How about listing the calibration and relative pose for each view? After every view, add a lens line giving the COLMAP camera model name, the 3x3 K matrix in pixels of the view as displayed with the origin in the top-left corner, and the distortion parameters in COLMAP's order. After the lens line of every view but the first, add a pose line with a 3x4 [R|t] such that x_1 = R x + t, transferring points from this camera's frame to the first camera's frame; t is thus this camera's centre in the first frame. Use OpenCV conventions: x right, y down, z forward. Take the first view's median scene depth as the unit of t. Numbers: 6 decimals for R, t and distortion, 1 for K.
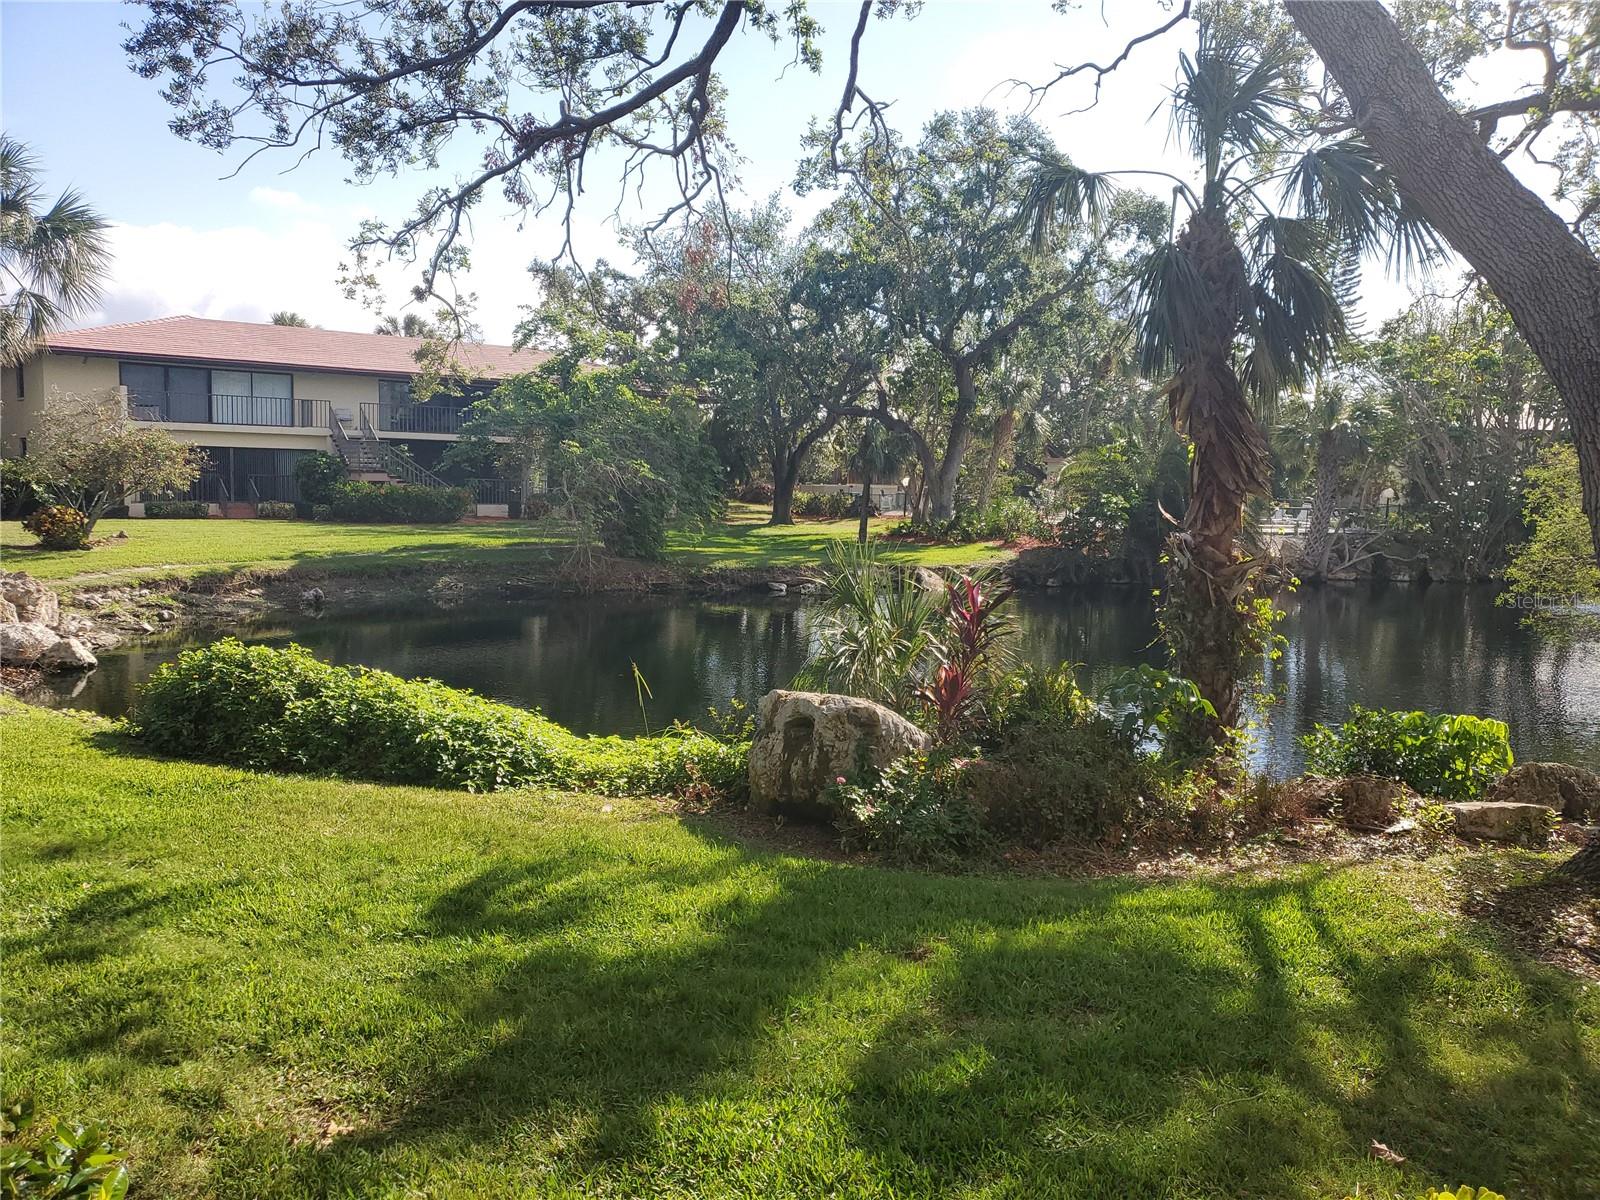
lens RADIAL K [[1245.9, 0, 800.0], [0, 1245.9, 600.0], [0, 0, 1]] dist [0.014900, -0.007647]
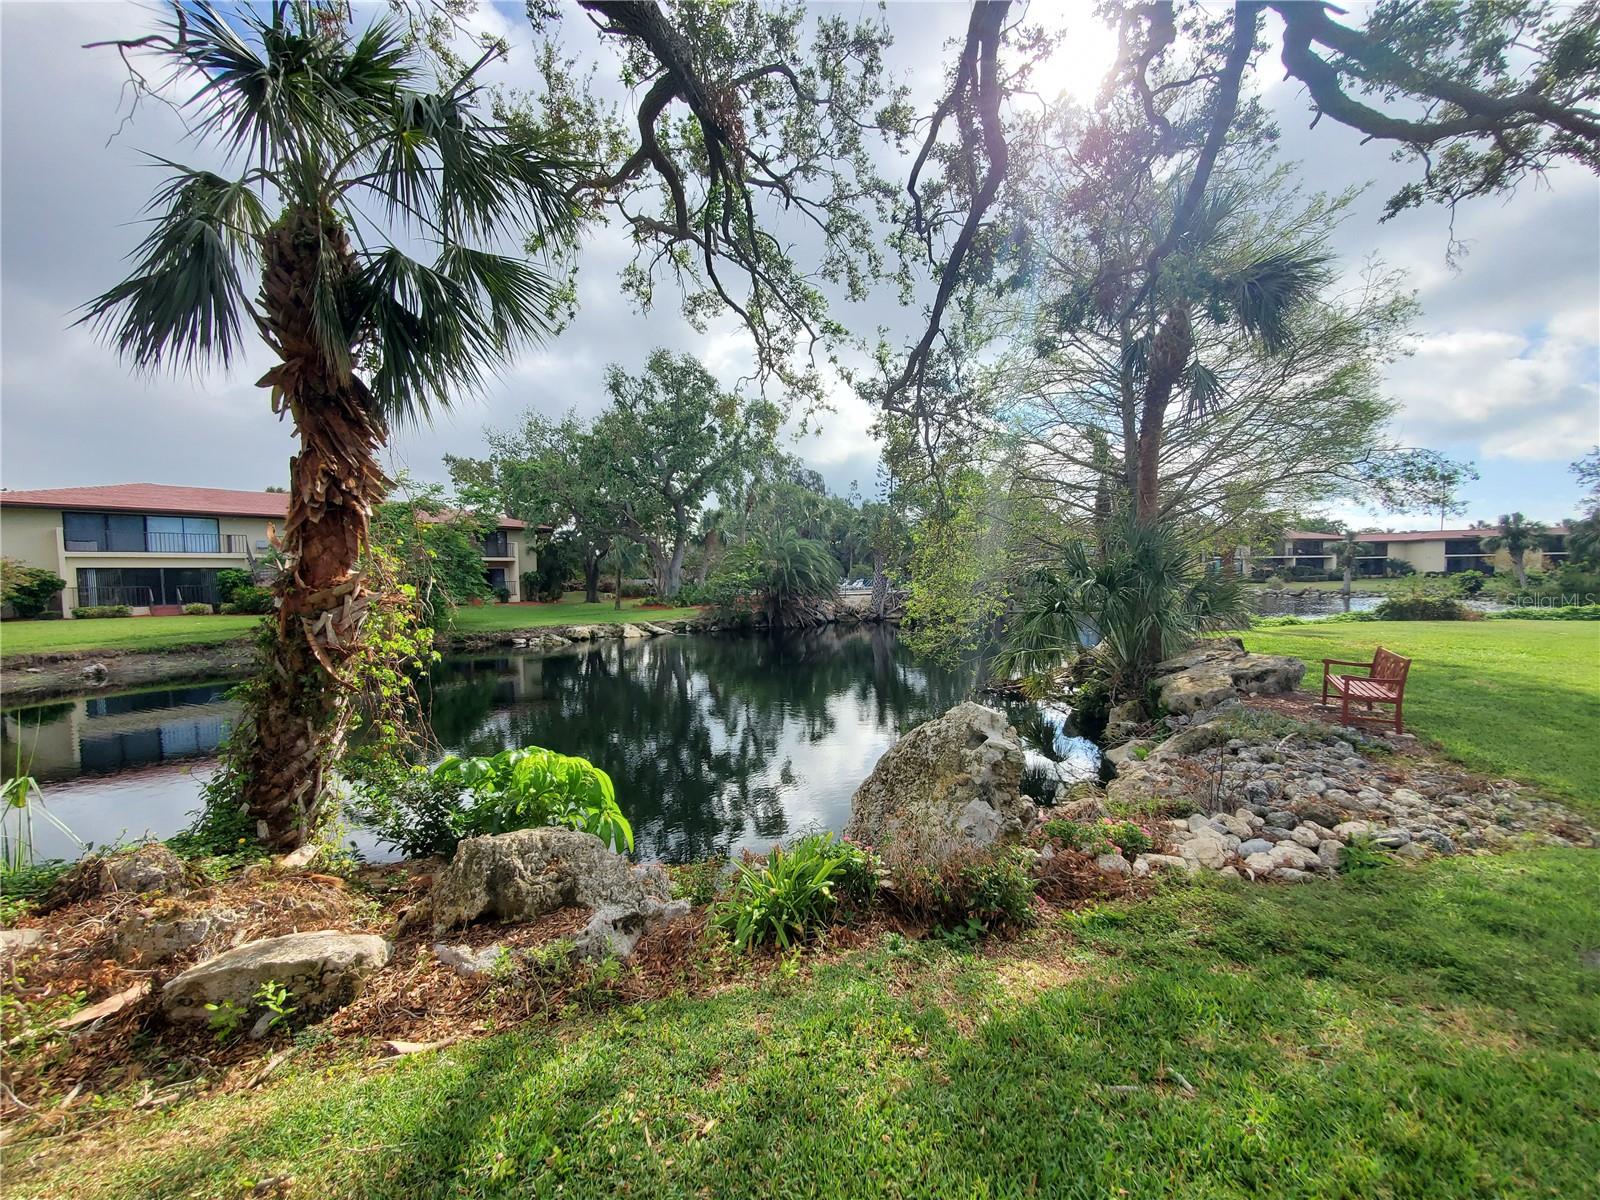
lens RADIAL K [[643.6, 0, 807.1], [0, 643.6, 612.3], [0, 0, 1]] dist [-0.002435, -0.000294]
pose [[0.981030, -0.050562, 0.187148, 0.619485], [0.059144, 0.997425, -0.040558, 0.025105], [-0.184615, 0.050857, 0.981494, 0.529368]]
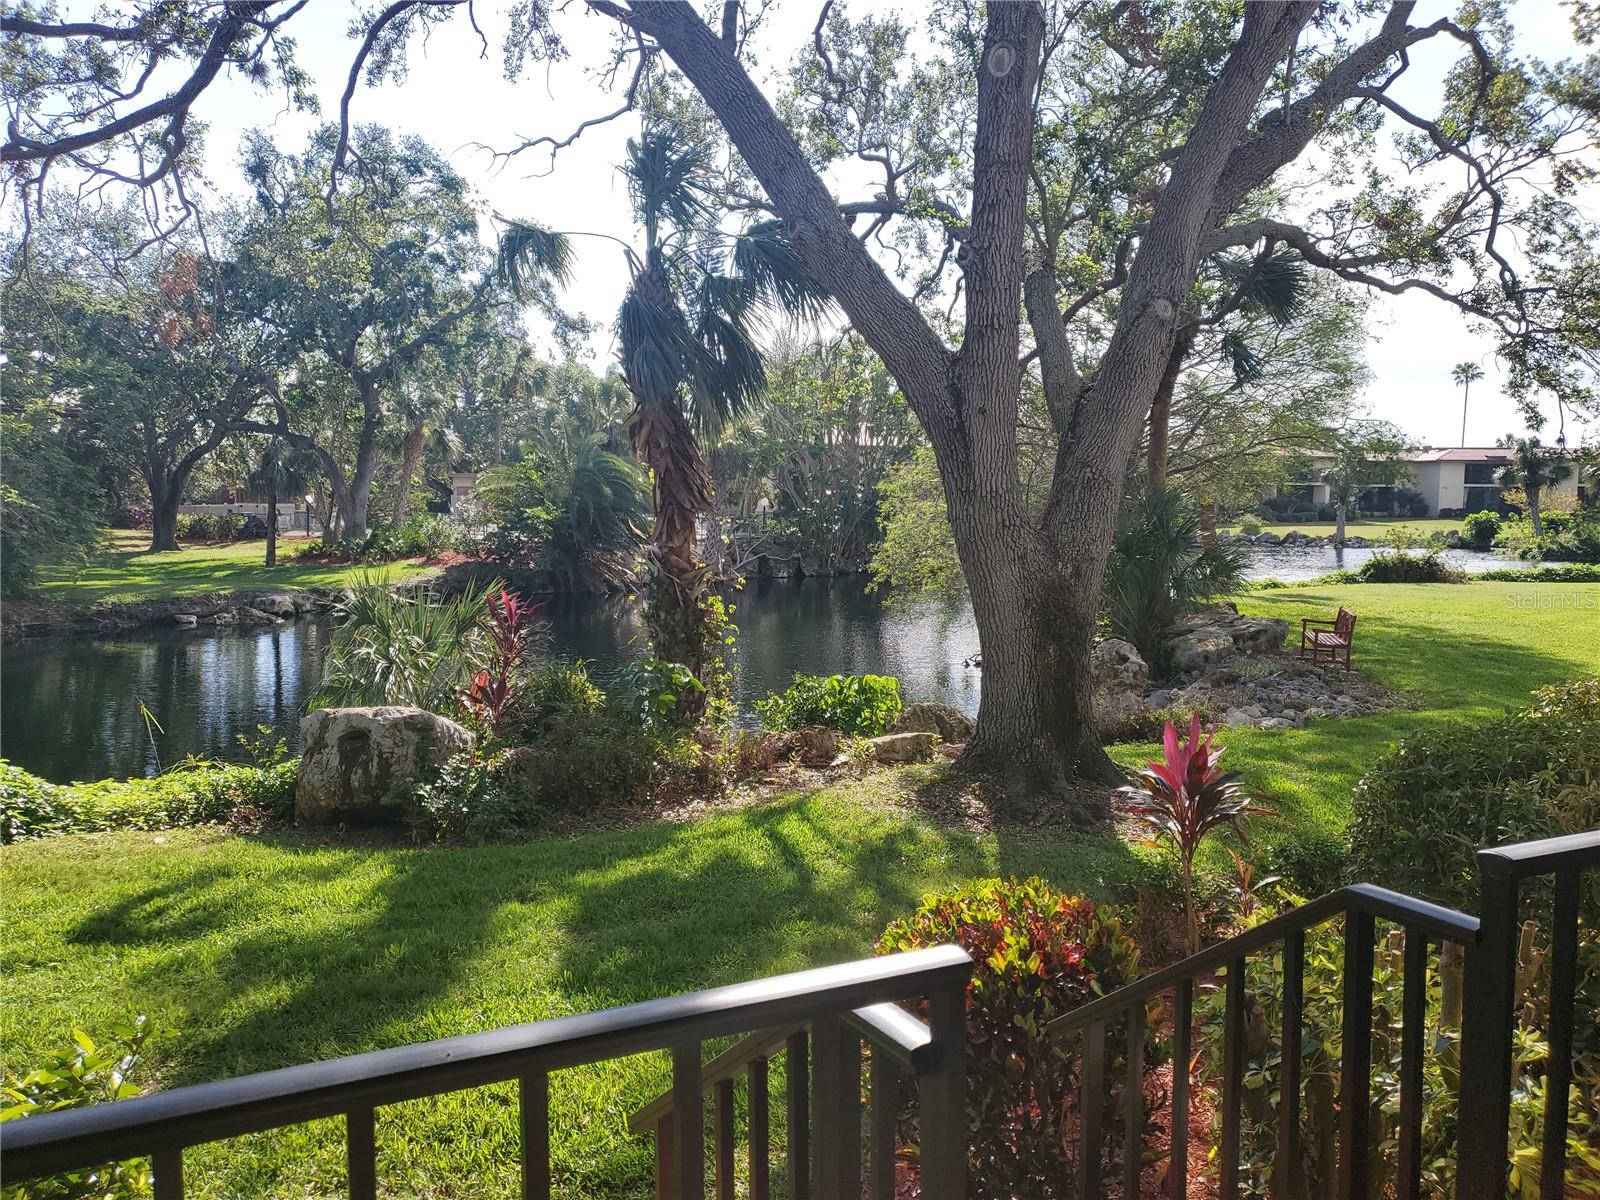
lens RADIAL K [[1240.9, 0, 787.8], [0, 1240.9, 609.5], [0, 0, 1]] dist [0.027839, -0.017937]
pose [[0.892001, -0.065081, 0.447324, -0.110114], [0.065988, 0.997728, 0.013572, -0.000325], [-0.447191, 0.017412, 0.894269, -0.113534]]
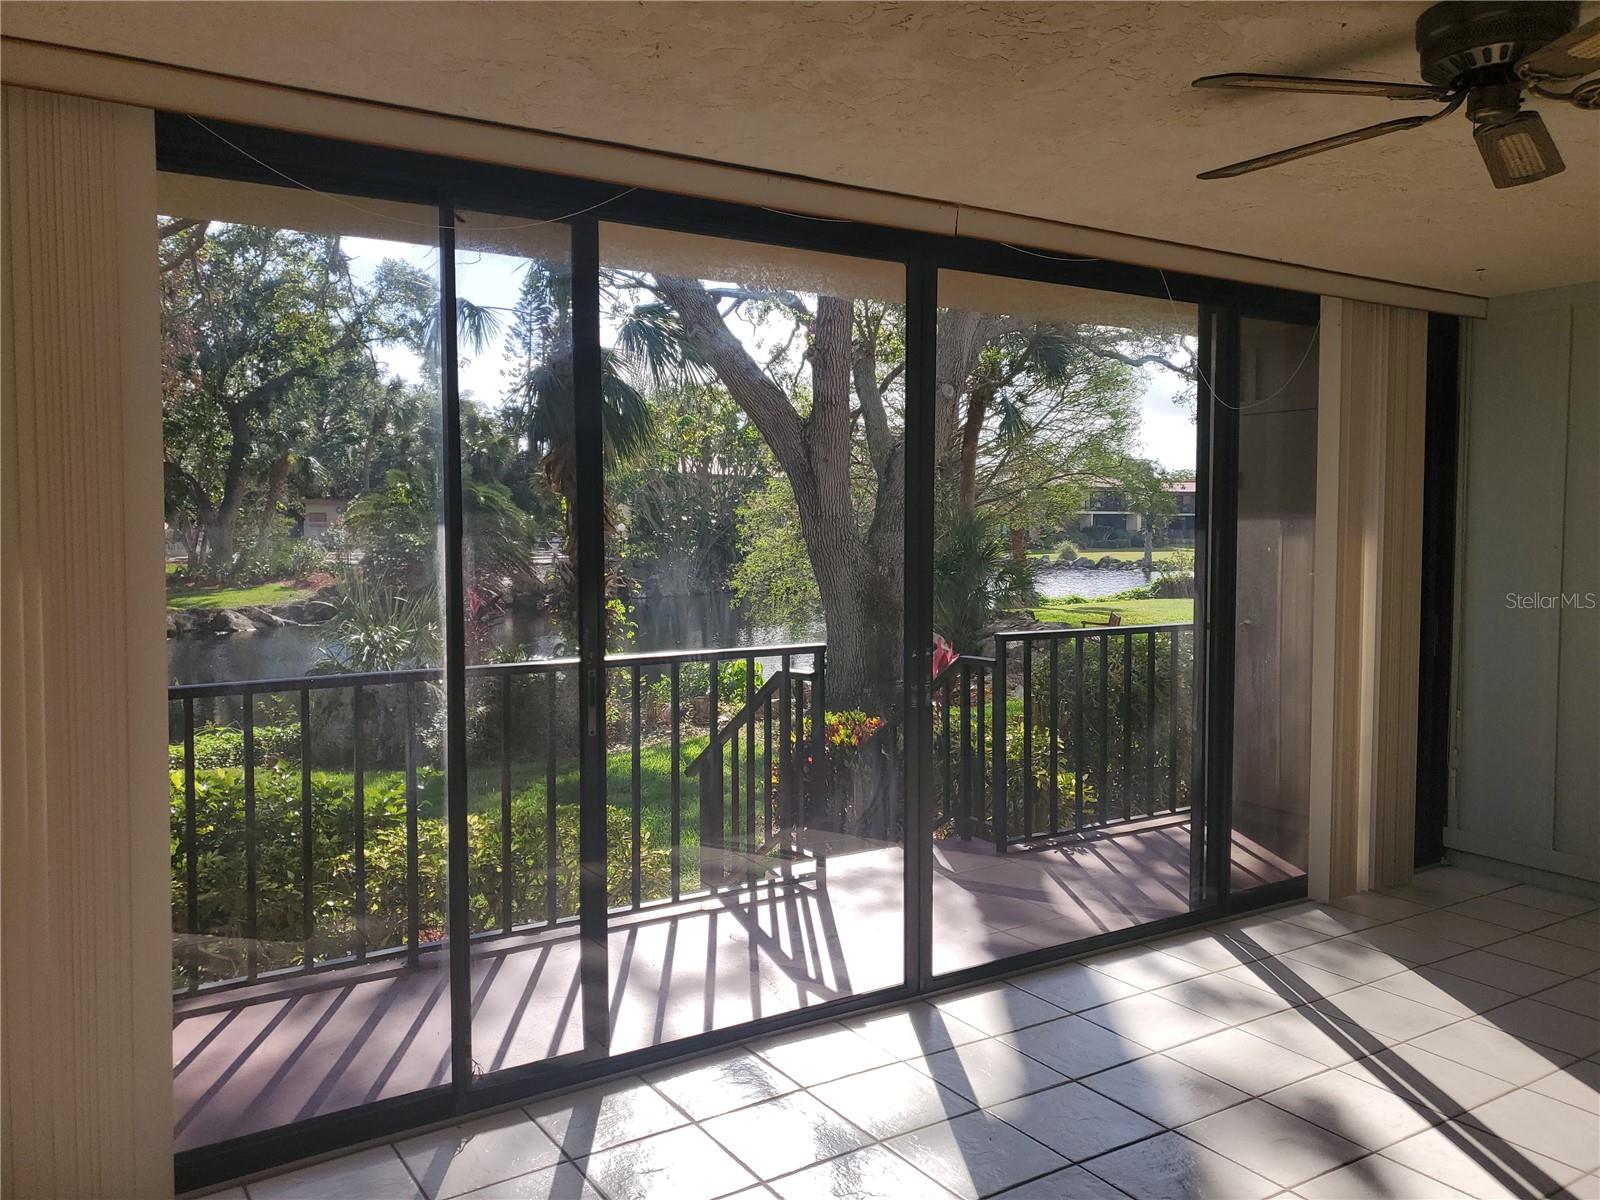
lens RADIAL K [[1240.9, 0, 787.8], [0, 1240.9, 609.5], [0, 0, 1]] dist [0.027839, -0.017937]
pose [[0.828293, -0.061237, 0.556938, -0.306429], [0.073456, 0.997298, 0.000410, 0.025638], [-0.555459, 0.040571, 0.830554, -0.382308]]
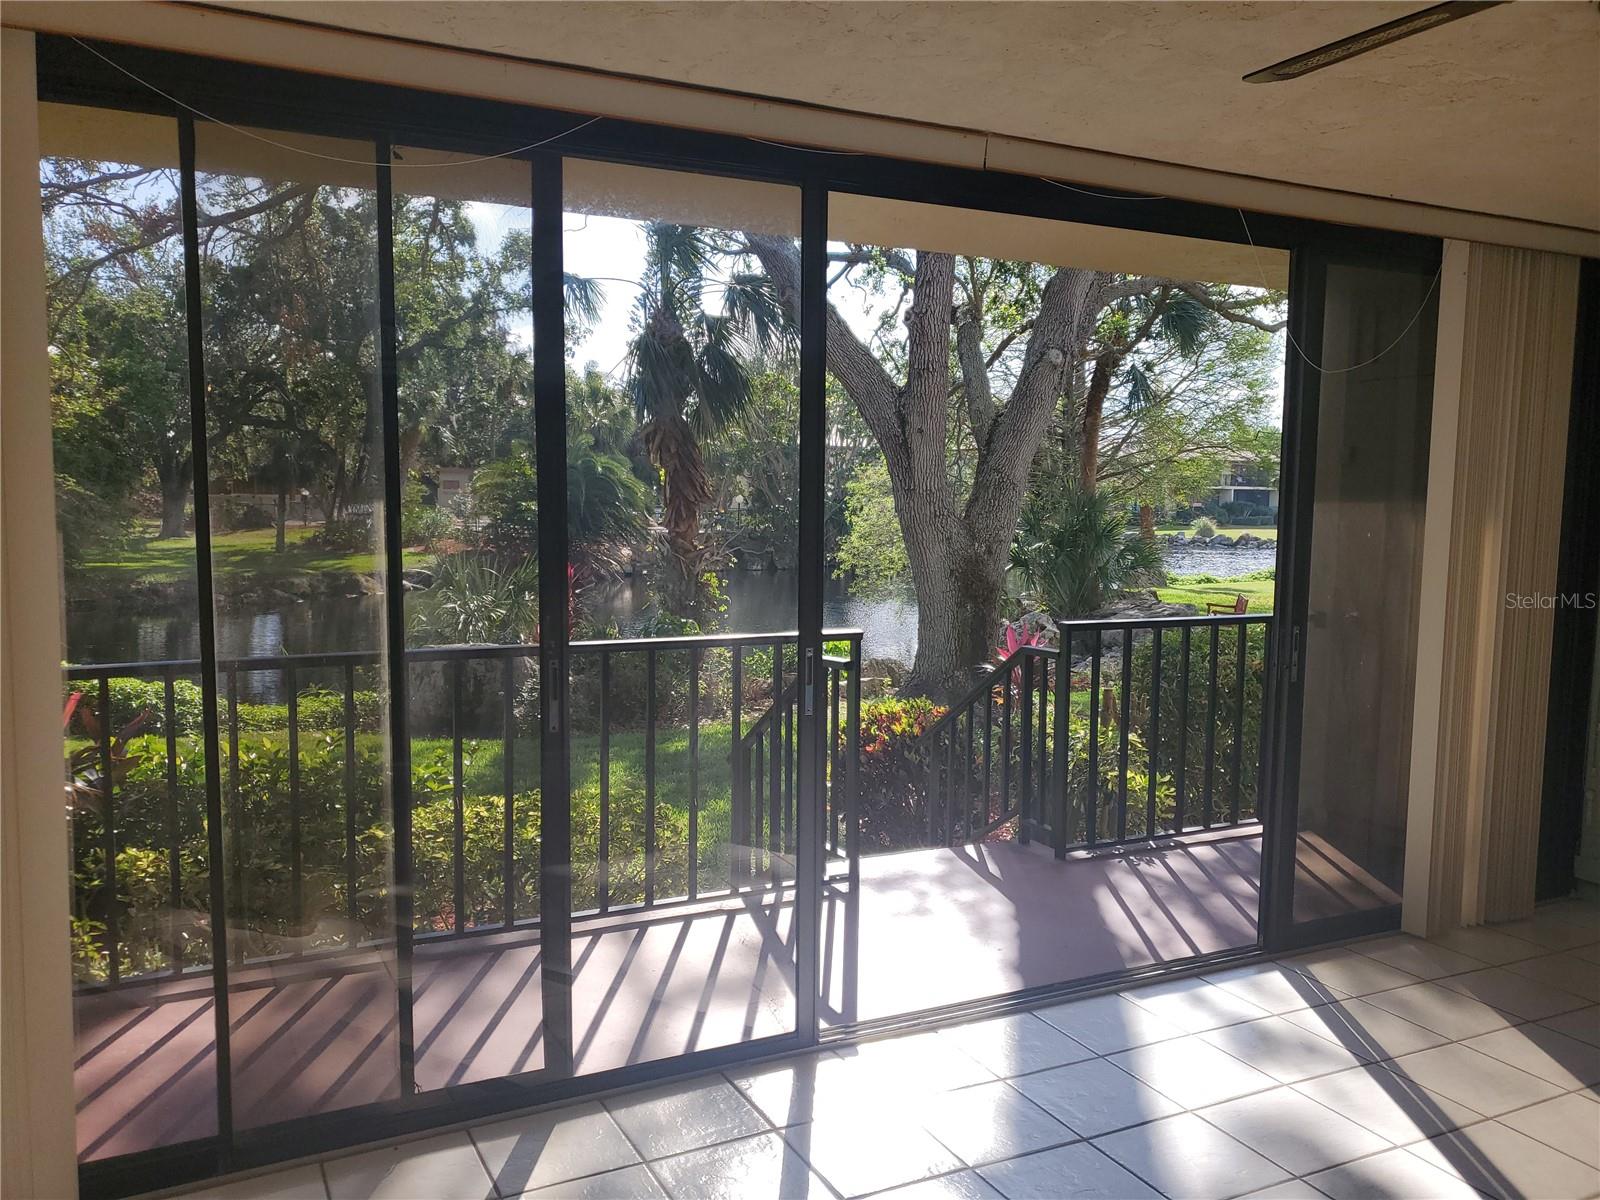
lens RADIAL K [[1240.7, 0, 768.3], [0, 1240.7, 630.8], [0, 0, 1]] dist [0.035491, -0.012554]
pose [[0.888279, -0.062961, 0.454969, -0.260638], [0.054060, 0.998007, 0.032563, 0.024211], [-0.456112, -0.004330, 0.889912, -0.370919]]
